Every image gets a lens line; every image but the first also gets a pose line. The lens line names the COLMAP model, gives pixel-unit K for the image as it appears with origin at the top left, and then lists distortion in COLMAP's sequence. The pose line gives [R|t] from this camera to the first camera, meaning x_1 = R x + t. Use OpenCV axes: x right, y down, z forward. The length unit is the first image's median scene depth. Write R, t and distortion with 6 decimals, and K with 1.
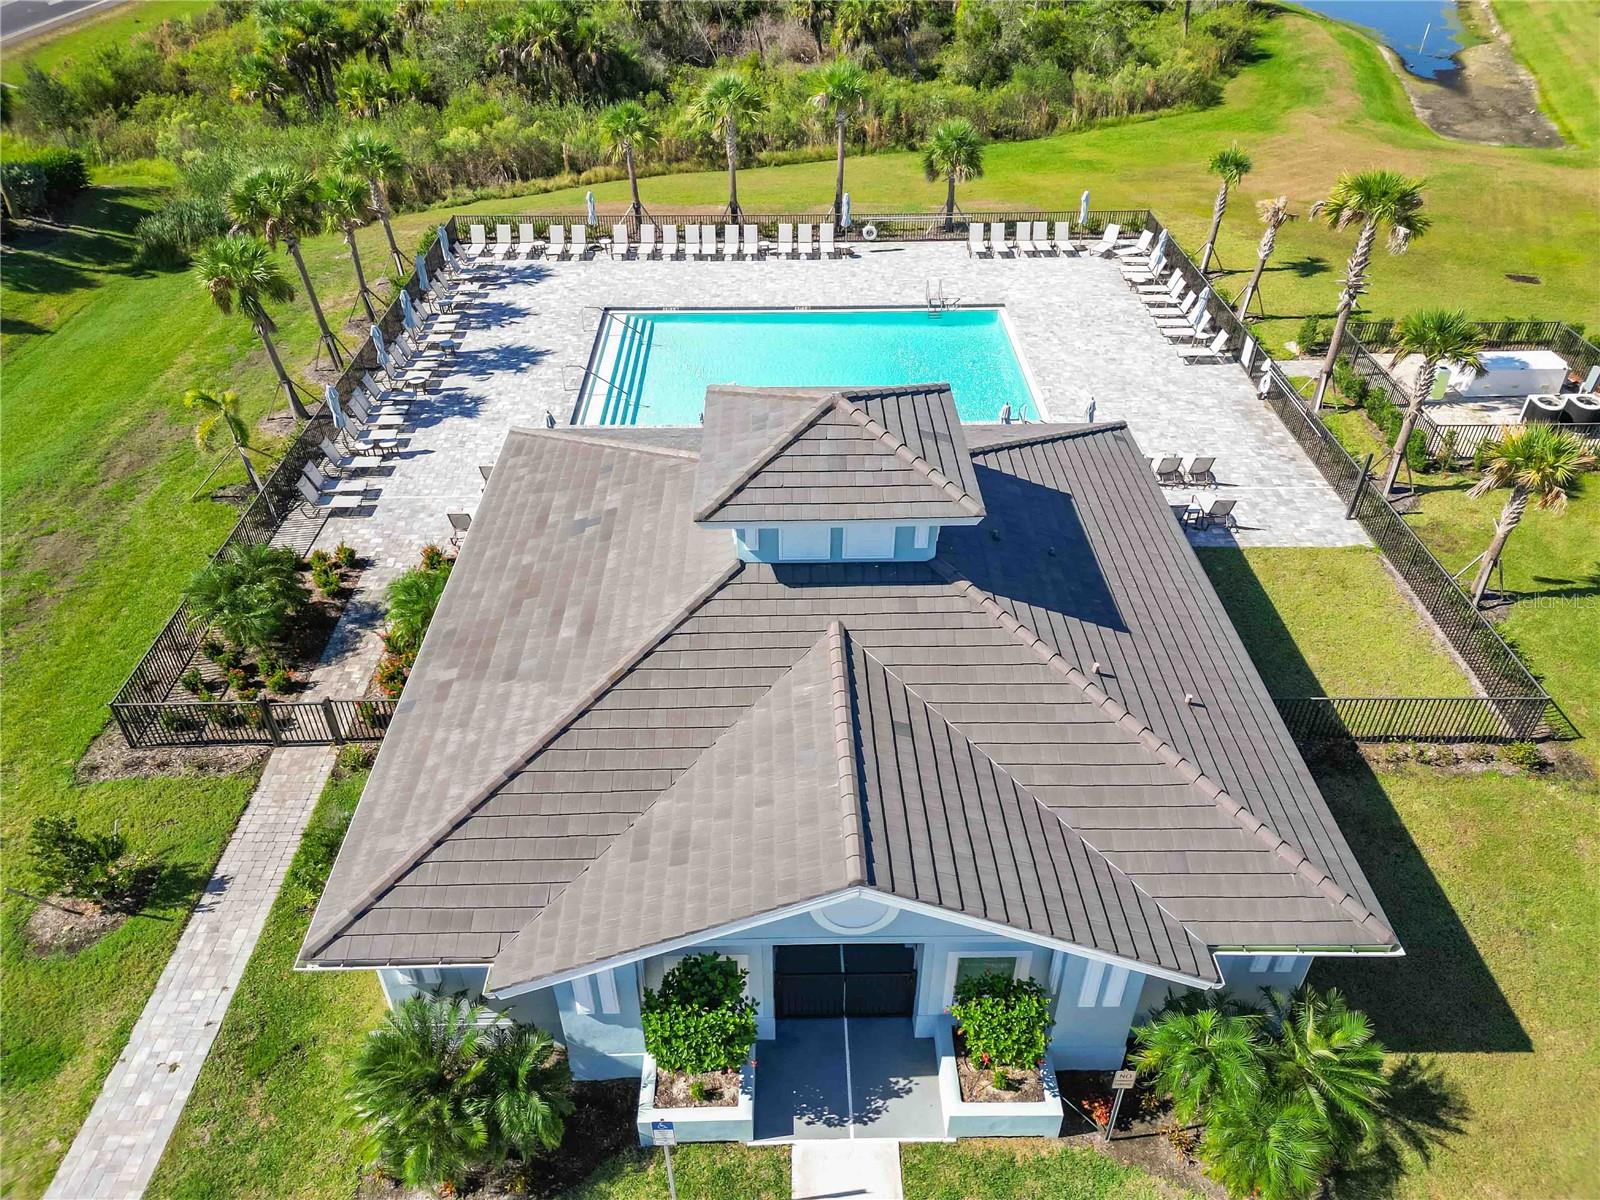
lens RADIAL K [[1112.9, 0, 798.3], [0, 1112.9, 604.3], [0, 0, 1]] dist [0.080740, -0.084510]
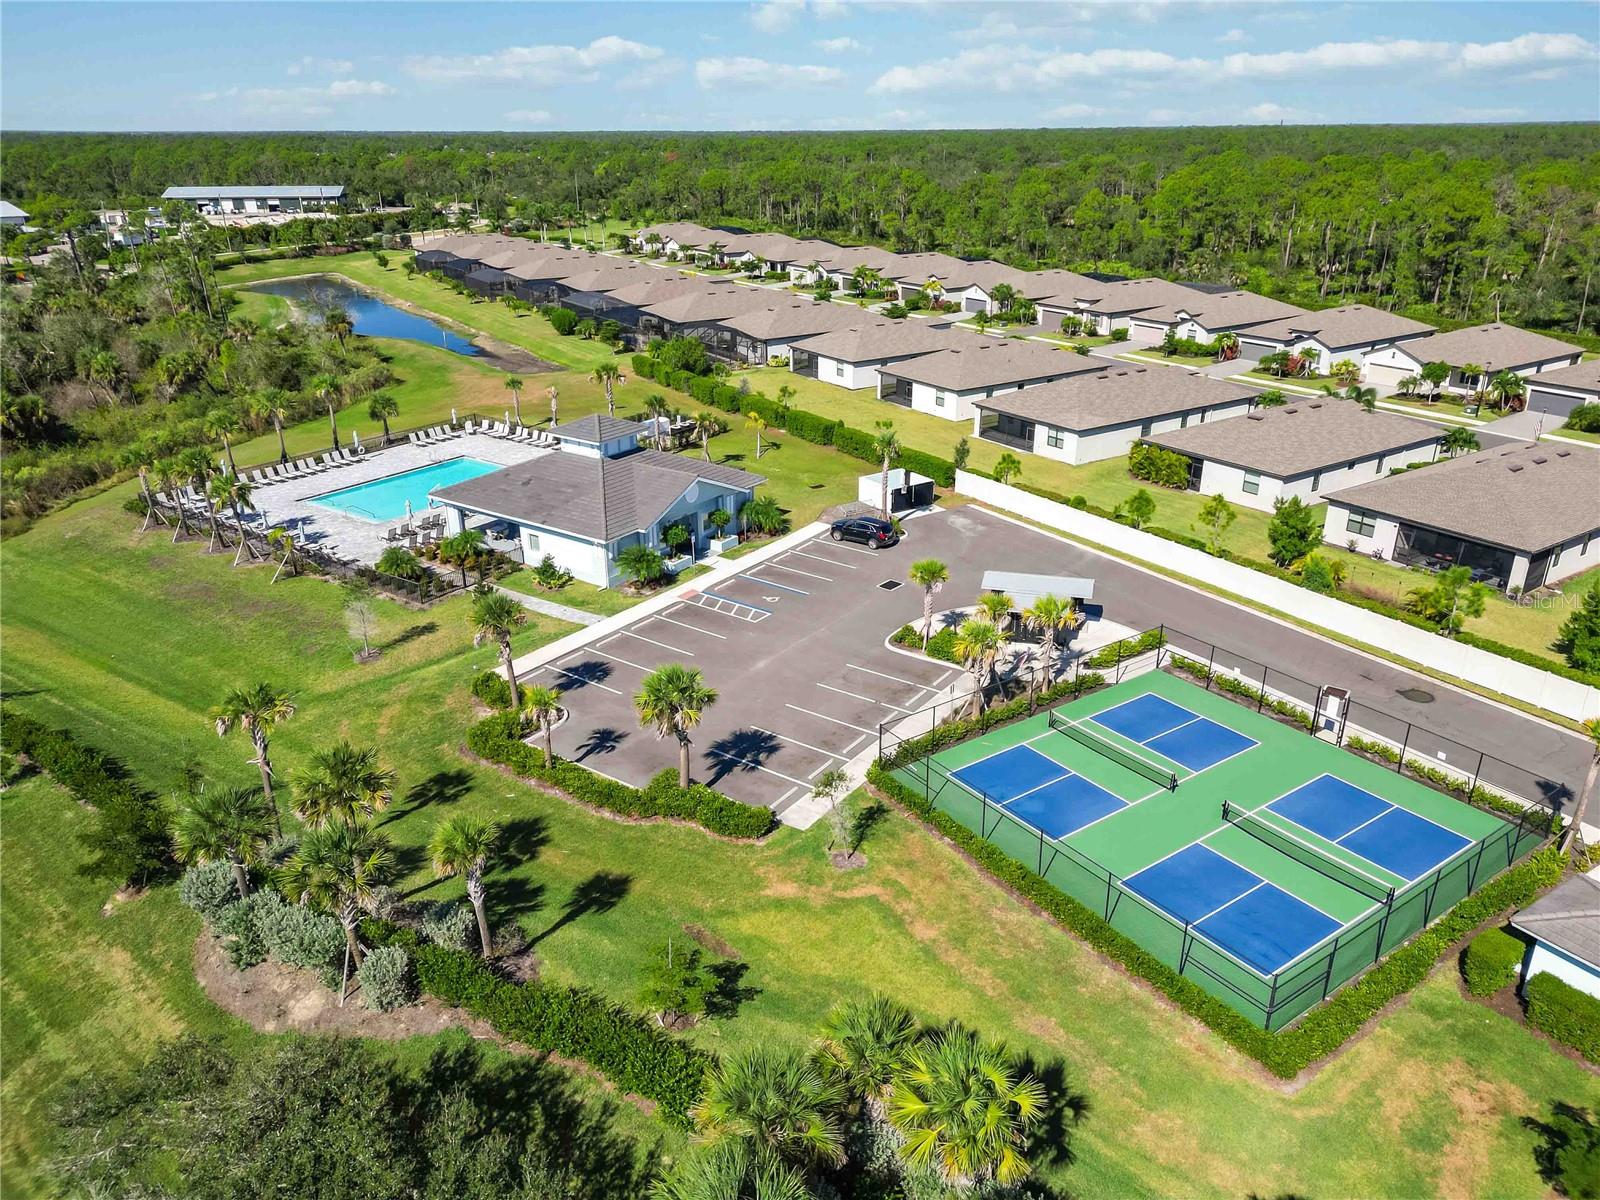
lens RADIAL K [[1112.9, 0, 798.3], [0, 1112.9, 604.3], [0, 0, 1]] dist [0.080740, -0.084510]
pose [[0.589377, -0.316101, 0.743448, -1.478188], [0.492827, 0.869878, -0.020837, 0.450117], [-0.640123, 0.378672, 0.668469, -0.979902]]
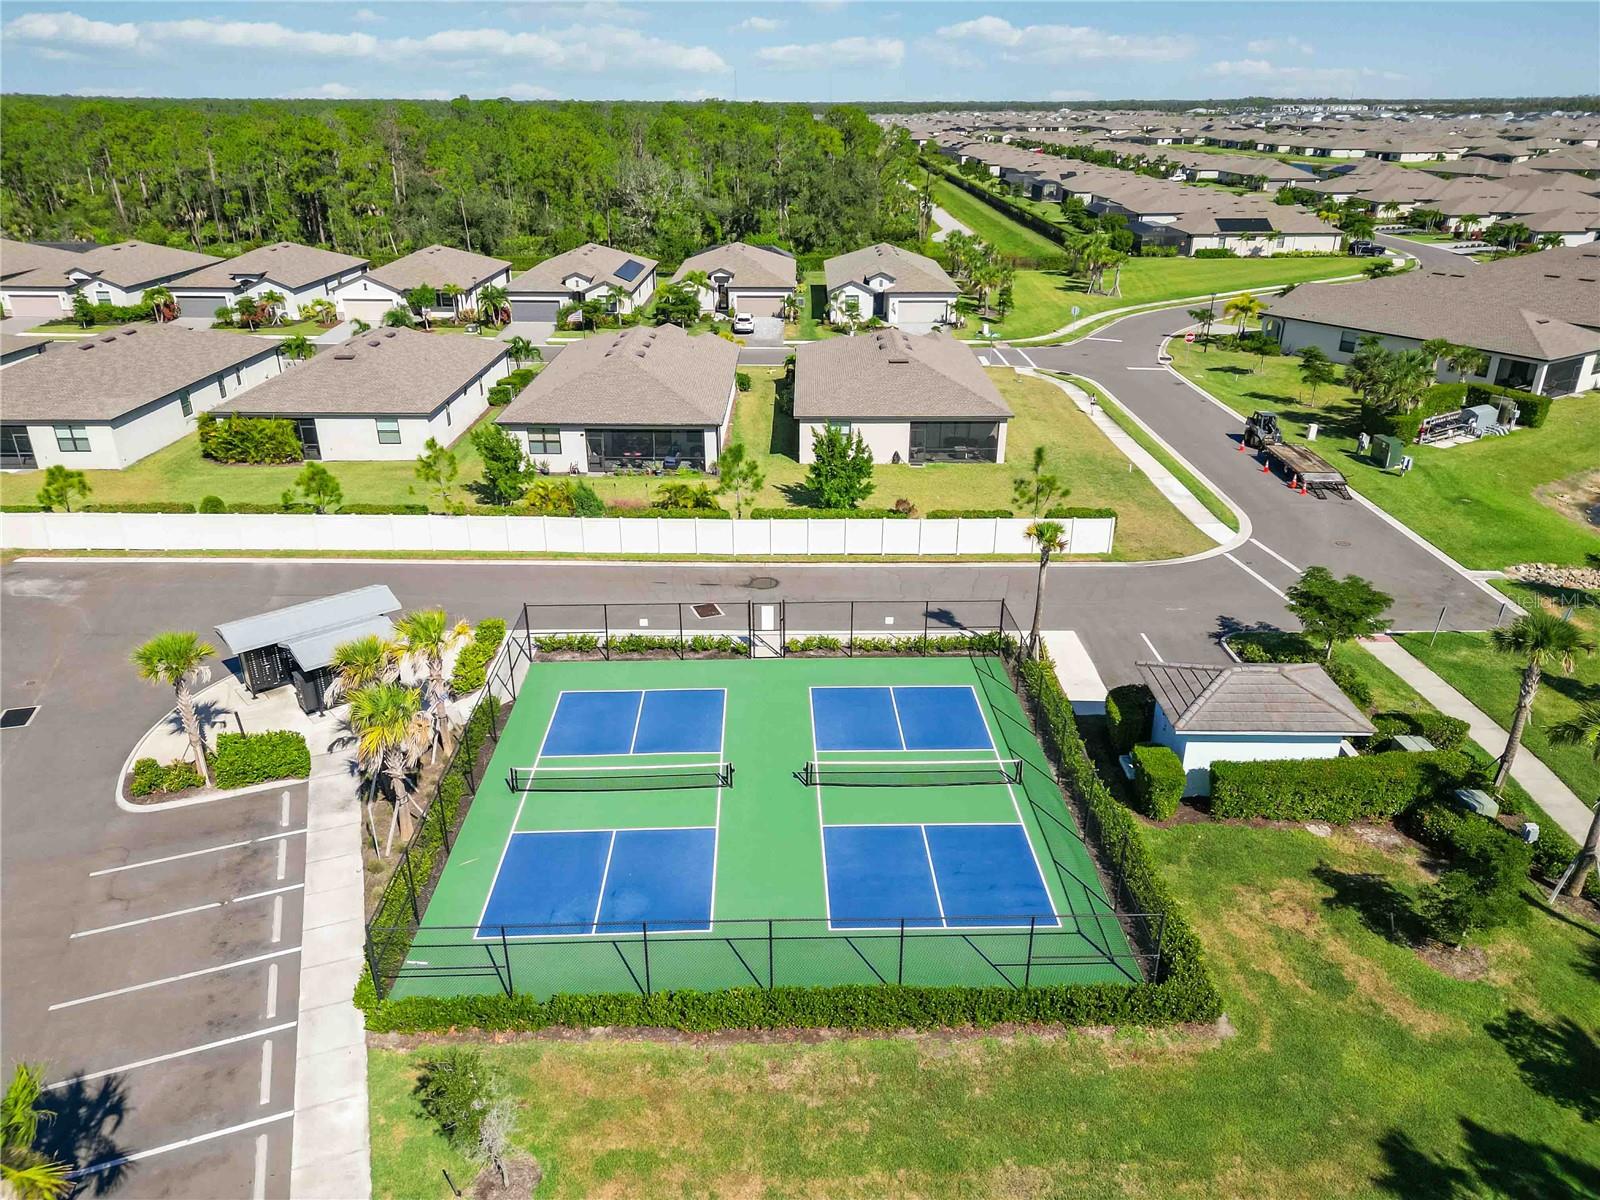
lens RADIAL K [[1112.9, 0, 798.3], [0, 1112.9, 604.3], [0, 0, 1]] dist [0.080740, -0.084510]
pose [[-0.346948, -0.381496, 0.856790, -1.106597], [0.568062, 0.641427, 0.515633, 0.240533], [-0.746280, 0.665607, -0.005828, -0.425340]]
